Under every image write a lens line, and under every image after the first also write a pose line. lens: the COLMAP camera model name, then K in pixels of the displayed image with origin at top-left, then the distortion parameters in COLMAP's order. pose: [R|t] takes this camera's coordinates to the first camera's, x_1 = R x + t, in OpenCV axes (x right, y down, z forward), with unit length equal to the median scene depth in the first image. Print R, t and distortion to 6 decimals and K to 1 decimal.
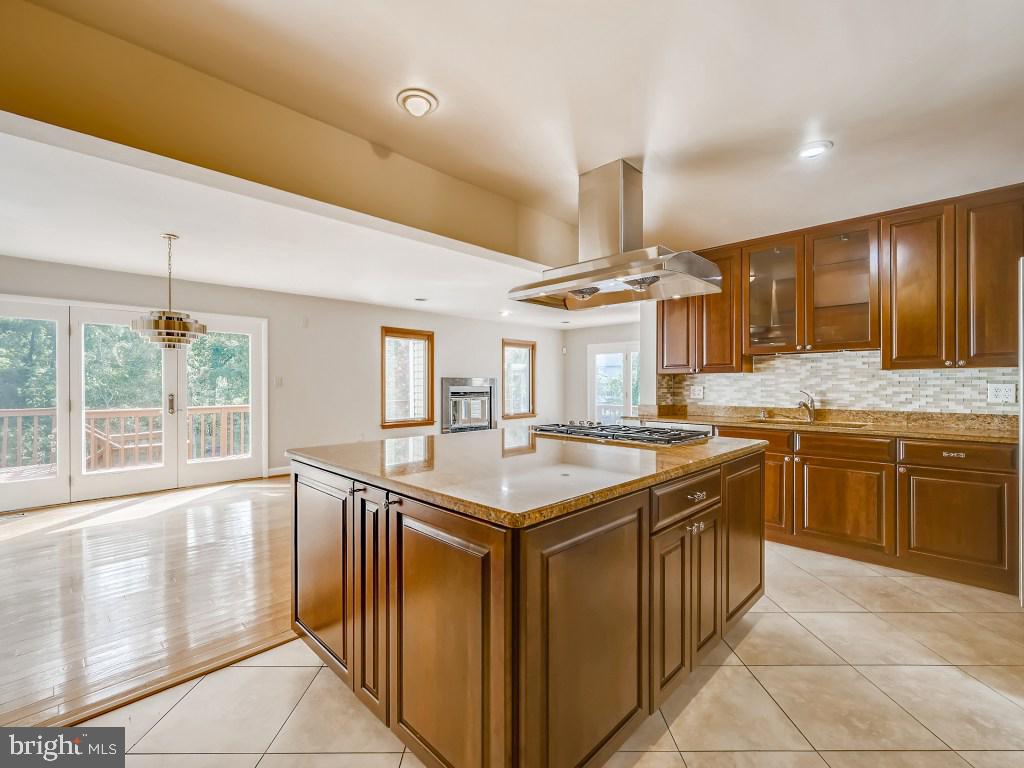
lens RADIAL K [[455.4, 0, 510.6], [0, 455.4, 390.0], [0, 0, 1]] dist [-0.001238, -0.000155]
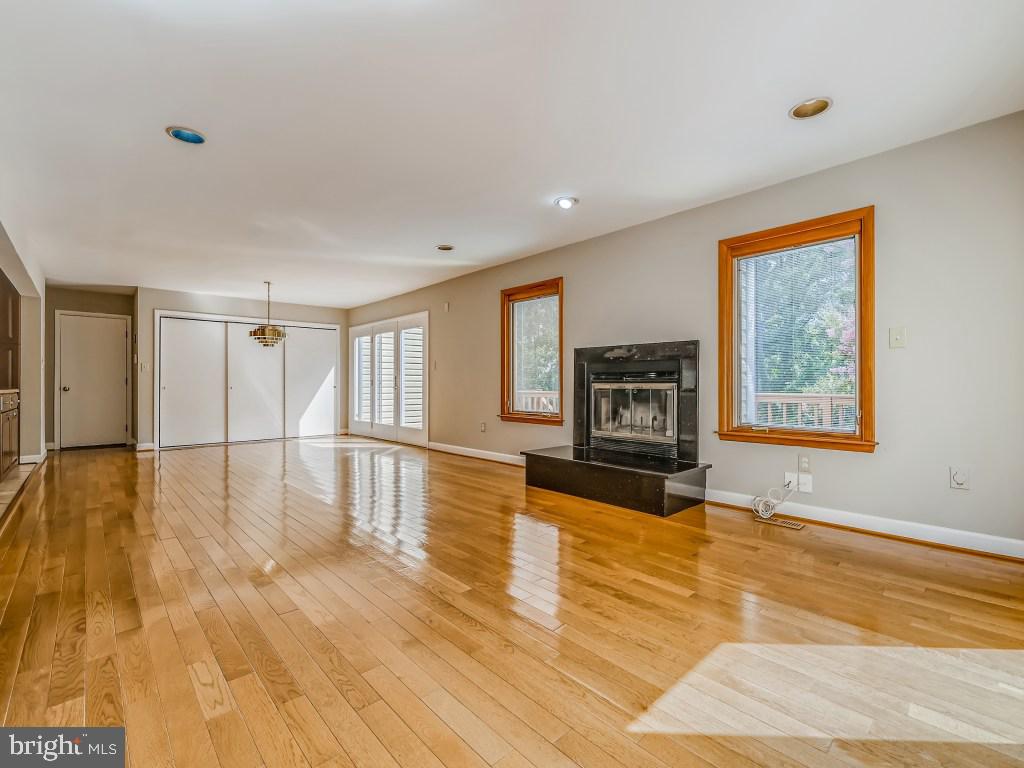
lens RADIAL K [[455.7, 0, 512.0], [0, 455.7, 384.0], [0, 0, 1]] dist [-0.000898, -0.000332]
pose [[-0.051356, 0.002349, -0.998678, 0.883472], [-0.013479, 0.999905, 0.003045, 0.034330], [0.998589, 0.013618, -0.051320, 1.852769]]
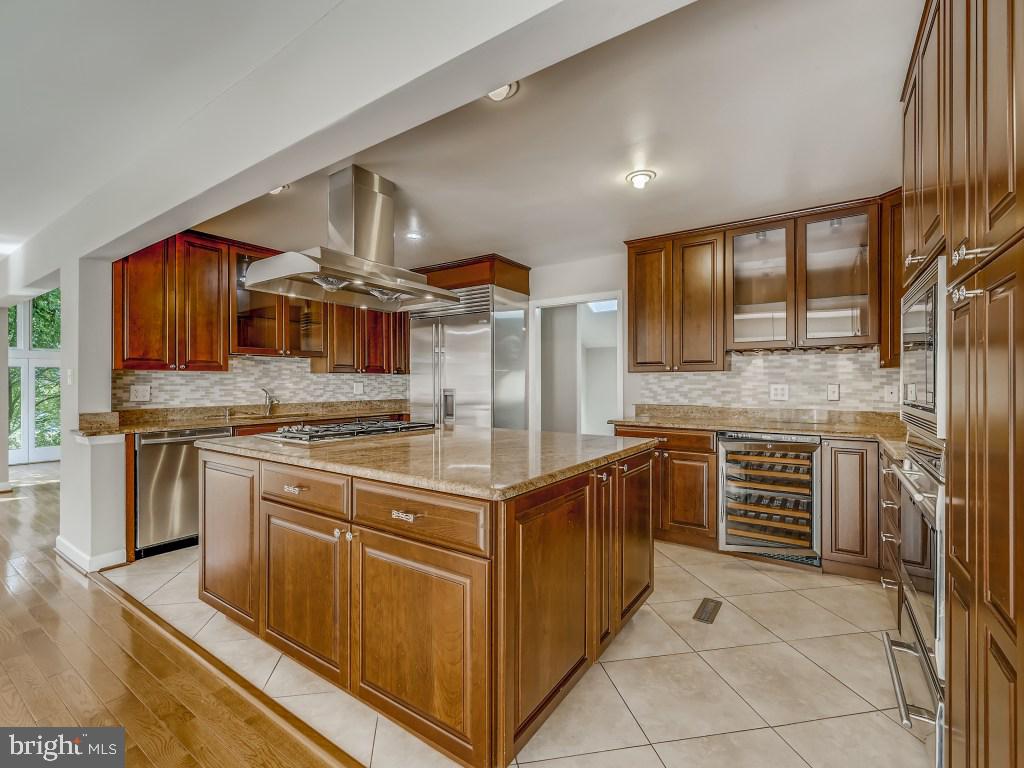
lens RADIAL K [[455.7, 0, 512.0], [0, 455.7, 384.0], [0, 0, 1]] dist [-0.000898, -0.000332]
pose [[-0.177843, 0.000175, 0.984059, -0.549386], [0.014628, 0.999890, 0.002465, -0.003992], [-0.983950, 0.014833, -0.177826, 0.545104]]
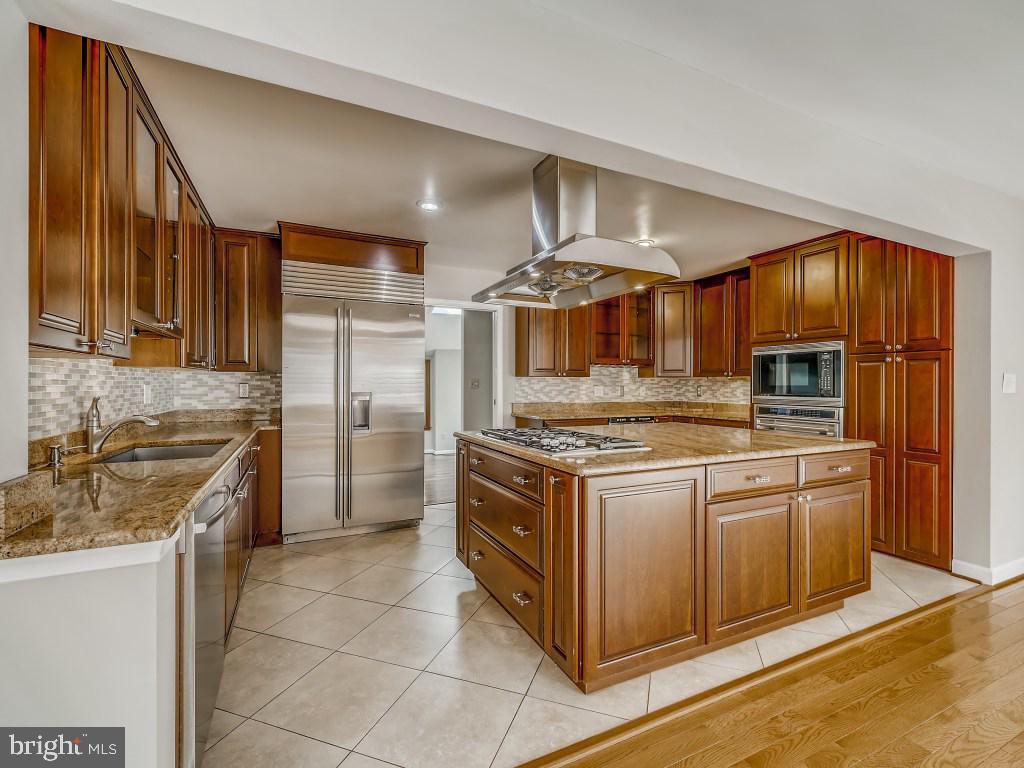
lens RADIAL K [[455.7, 0, 512.0], [0, 455.7, 384.0], [0, 0, 1]] dist [-0.000898, -0.000332]
pose [[-0.938845, -0.000938, 0.344339, -0.010529], [0.004152, 0.999893, 0.014044, -0.020373], [-0.344315, 0.014615, -0.938740, 1.227914]]
